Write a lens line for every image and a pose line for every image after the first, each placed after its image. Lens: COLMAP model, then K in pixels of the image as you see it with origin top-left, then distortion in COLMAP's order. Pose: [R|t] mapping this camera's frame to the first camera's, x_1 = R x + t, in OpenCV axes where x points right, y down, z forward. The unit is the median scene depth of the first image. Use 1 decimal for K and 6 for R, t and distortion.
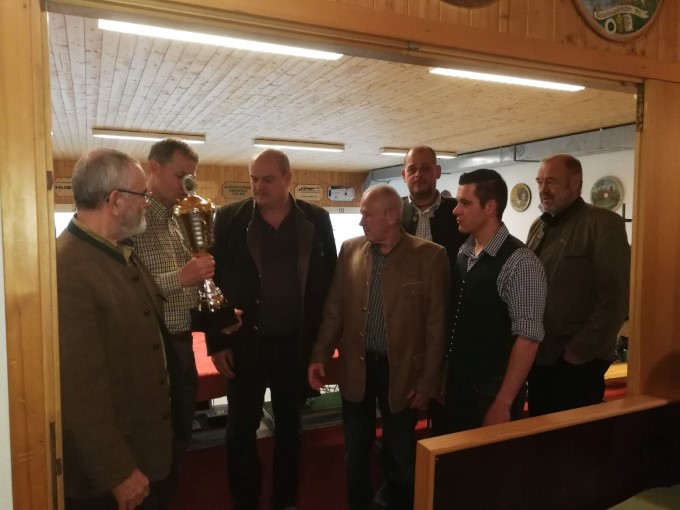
lens RADIAL K [[535.1, 0, 340.7], [0, 535.1, 255.4], [0, 0, 1]] dist [0.021240, -0.028622]
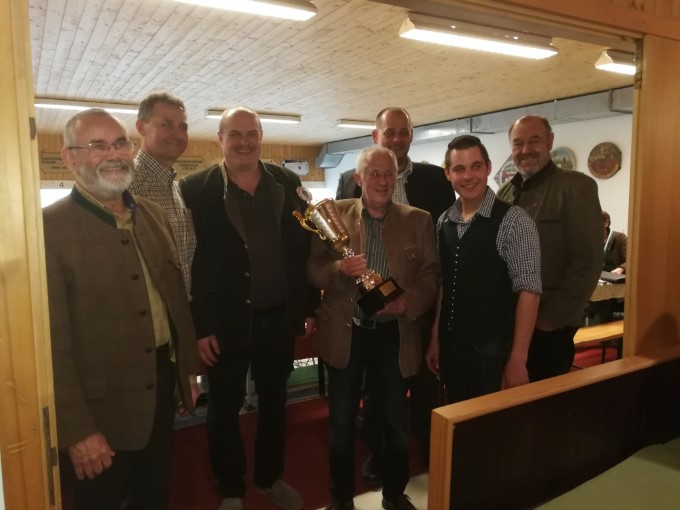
lens RADIAL K [[535.1, 0, 337.8], [0, 535.1, 251.3], [0, 0, 1]] dist [0.021240, -0.028622]
pose [[0.995777, -0.020787, 0.089424, -0.032496], [0.017541, 0.999164, 0.036939, 0.007868], [-0.090117, -0.035214, 0.995308, 0.022908]]
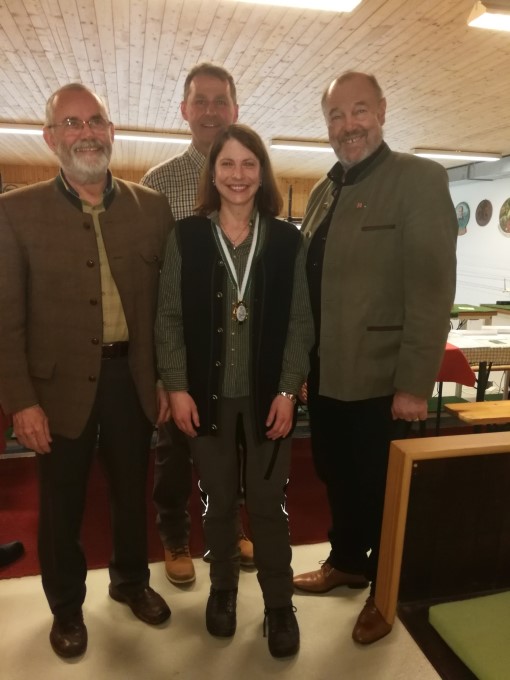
lens RADIAL K [[535.1, 0, 259.3], [0, 535.1, 339.6], [0, 0, 1]] dist [0.021240, -0.028622]
pose [[0.979438, 0.053335, -0.194567, 0.030948], [-0.030911, 0.992707, 0.116518, 0.037101], [0.199363, -0.108108, 0.973944, 0.072710]]
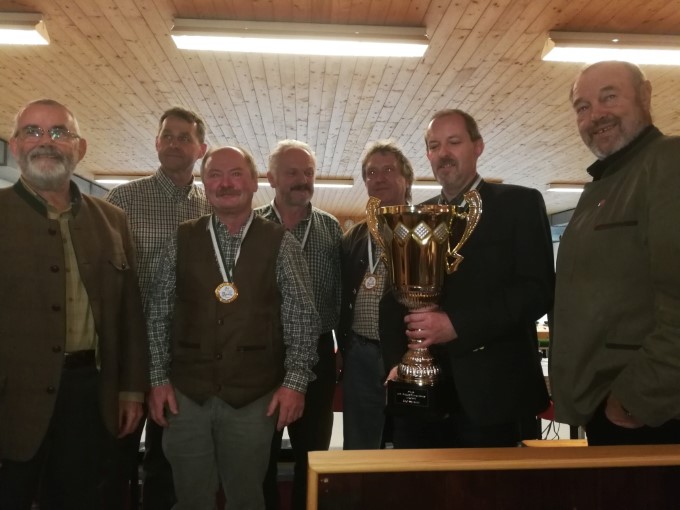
lens RADIAL K [[535.1, 0, 345.9], [0, 535.1, 247.9], [0, 0, 1]] dist [0.021240, -0.028622]
pose [[0.936982, -0.016724, -0.348978, 0.131293], [-0.029071, 0.991658, -0.125576, 0.051923], [0.348166, 0.127808, 0.928679, 0.118115]]
